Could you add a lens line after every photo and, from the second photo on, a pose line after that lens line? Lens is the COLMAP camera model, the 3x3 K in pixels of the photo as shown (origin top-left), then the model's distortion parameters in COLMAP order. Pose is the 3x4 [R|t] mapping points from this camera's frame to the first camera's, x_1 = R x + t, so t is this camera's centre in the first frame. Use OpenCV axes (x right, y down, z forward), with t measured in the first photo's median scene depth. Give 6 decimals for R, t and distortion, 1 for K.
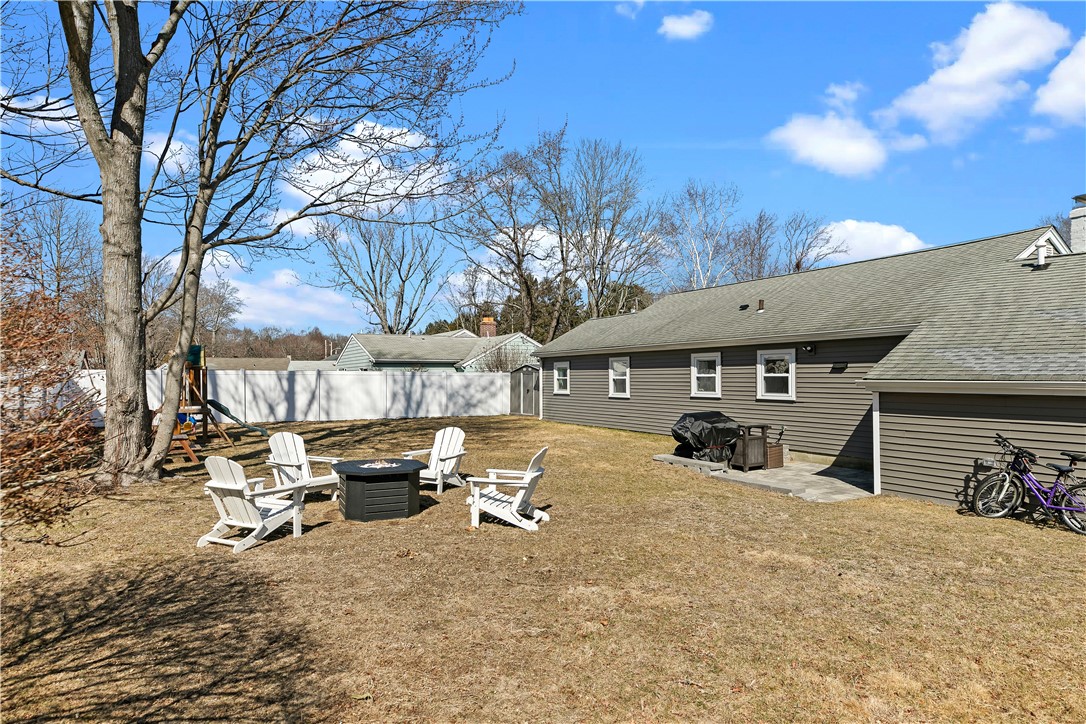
lens RADIAL K [[614.1, 0, 542.9], [0, 614.1, 361.1], [0, 0, 1]] dist [-0.000863, -0.000141]
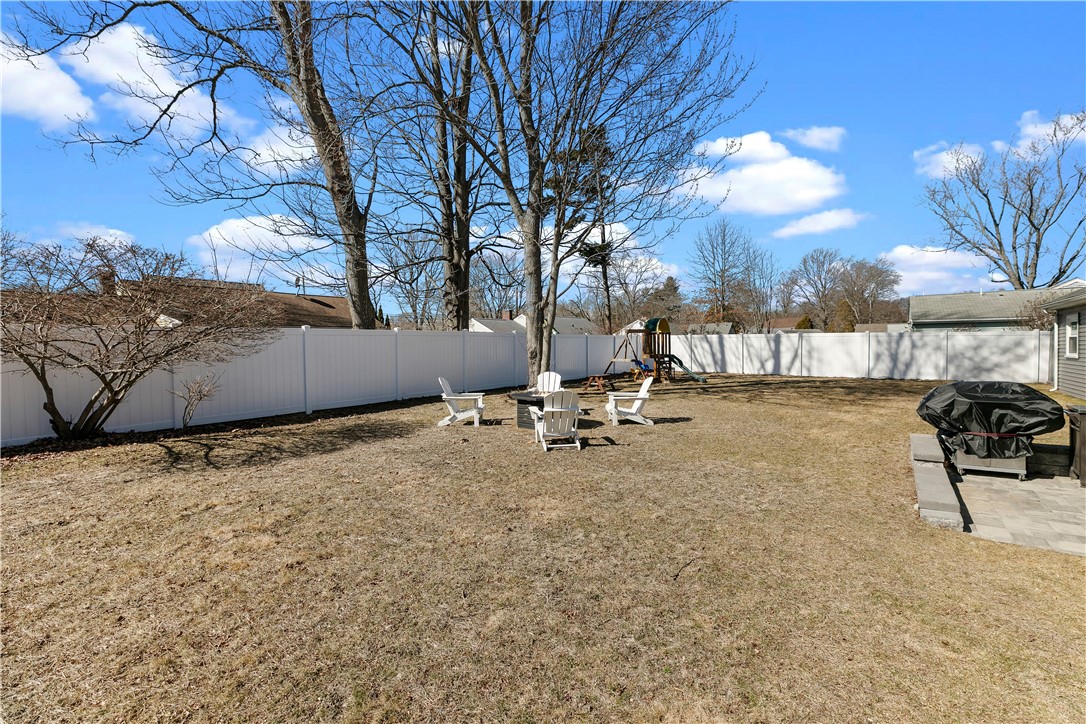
lens RADIAL K [[485.7, 0, 545.8], [0, 485.7, 357.4], [0, 0, 1]] dist [-0.000071, -0.000063]
pose [[0.432929, 0.023838, -0.901113, 0.247222], [0.030205, 0.998705, 0.040931, 0.008510], [0.900922, -0.044938, 0.431649, 0.149265]]
